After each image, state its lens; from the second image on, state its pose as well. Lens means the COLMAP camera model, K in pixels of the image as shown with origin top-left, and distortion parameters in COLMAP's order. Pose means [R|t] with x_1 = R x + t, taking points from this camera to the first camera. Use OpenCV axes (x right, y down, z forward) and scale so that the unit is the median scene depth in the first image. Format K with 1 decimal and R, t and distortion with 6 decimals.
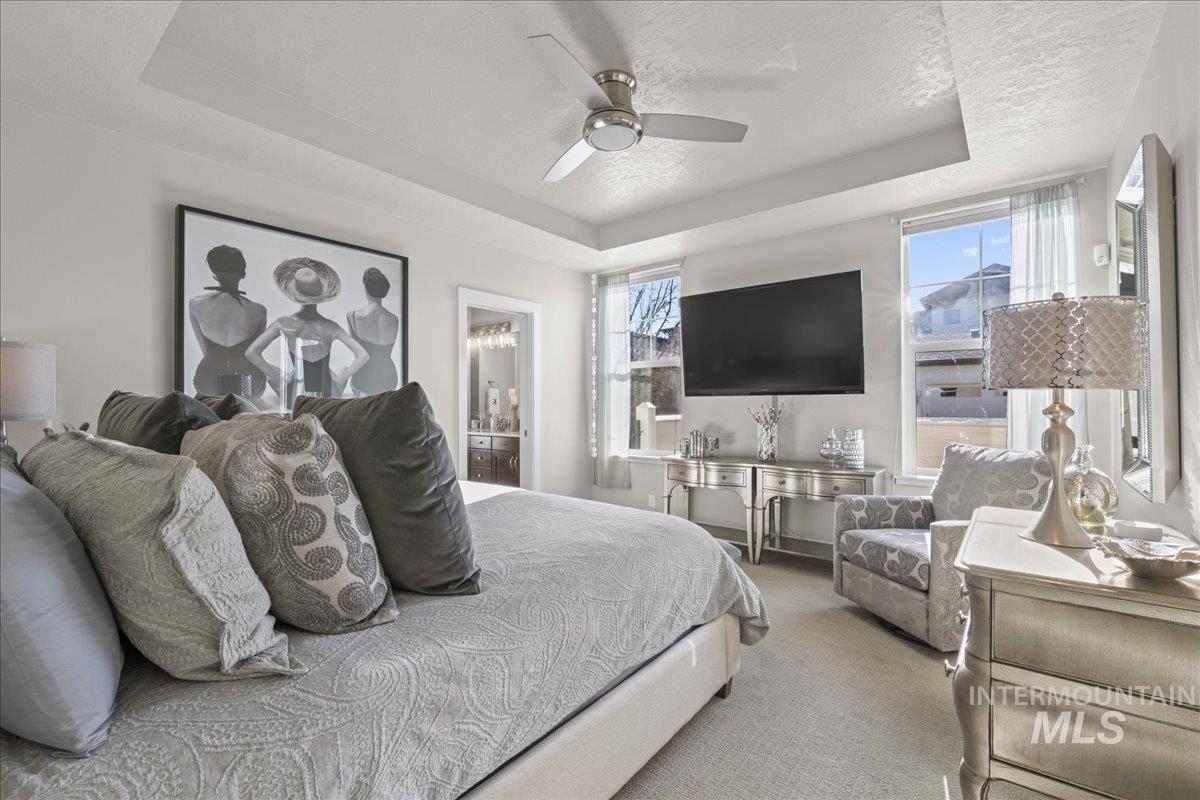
lens RADIAL K [[522.1, 0, 600.0], [0, 522.1, 400.0], [0, 0, 1]] dist [0.015054, -0.012374]
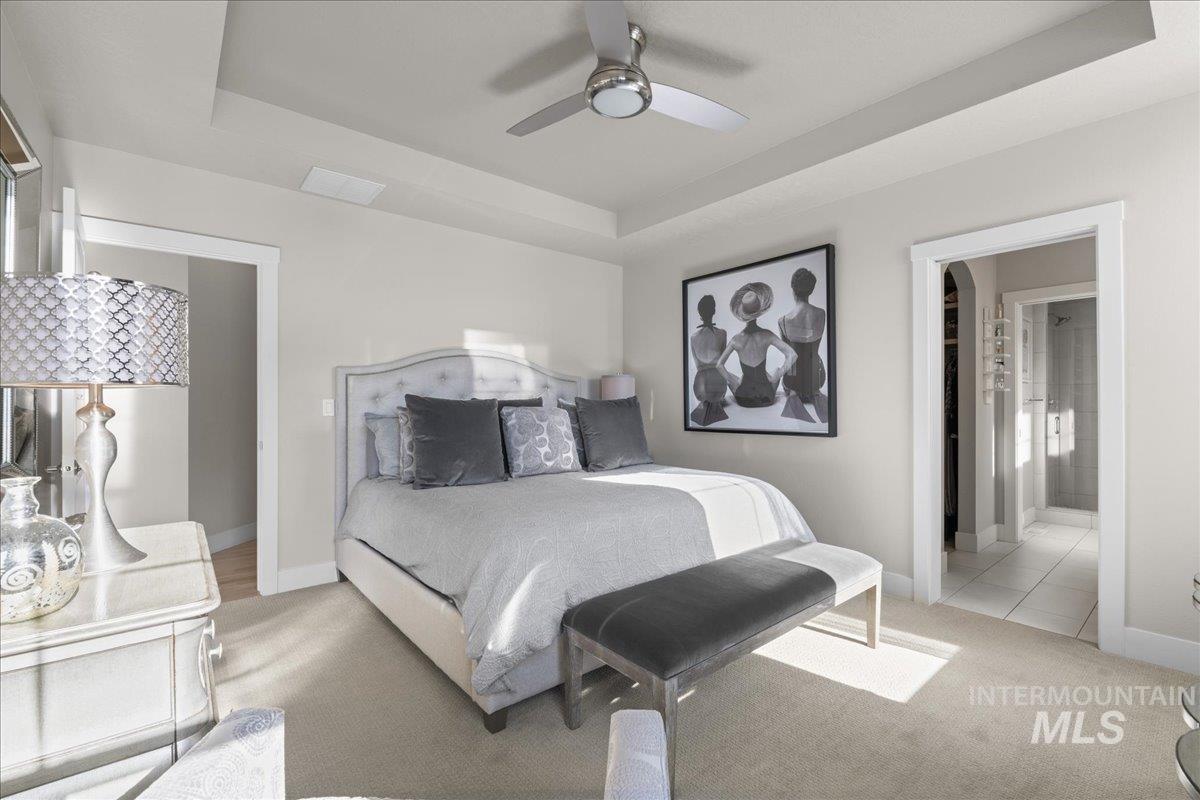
lens RADIAL K [[522.1, 0, 600.0], [0, 522.1, 400.0], [0, 0, 1]] dist [0.015054, -0.012374]
pose [[-0.216740, -0.001342, -0.976228, 0.743180], [0.009821, 0.999945, -0.003555, 0.004497], [0.976180, -0.010358, -0.216715, 0.951894]]
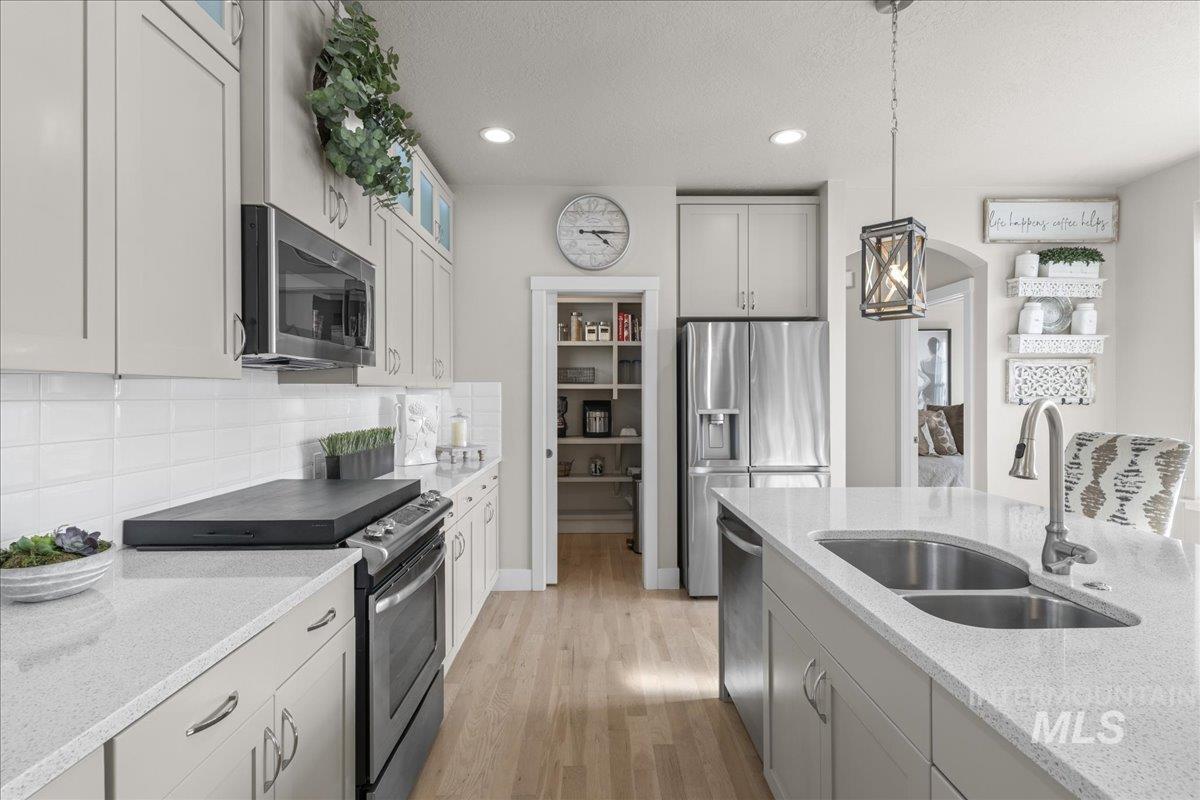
lens RADIAL K [[522.1, 0, 600.0], [0, 522.1, 400.0], [0, 0, 1]] dist [0.015054, -0.012374]
pose [[0.612487, -0.000219, -0.790480, 0.456575], [0.014866, 0.999826, 0.011241, -0.057505], [0.790341, -0.018636, 0.612384, -1.500145]]
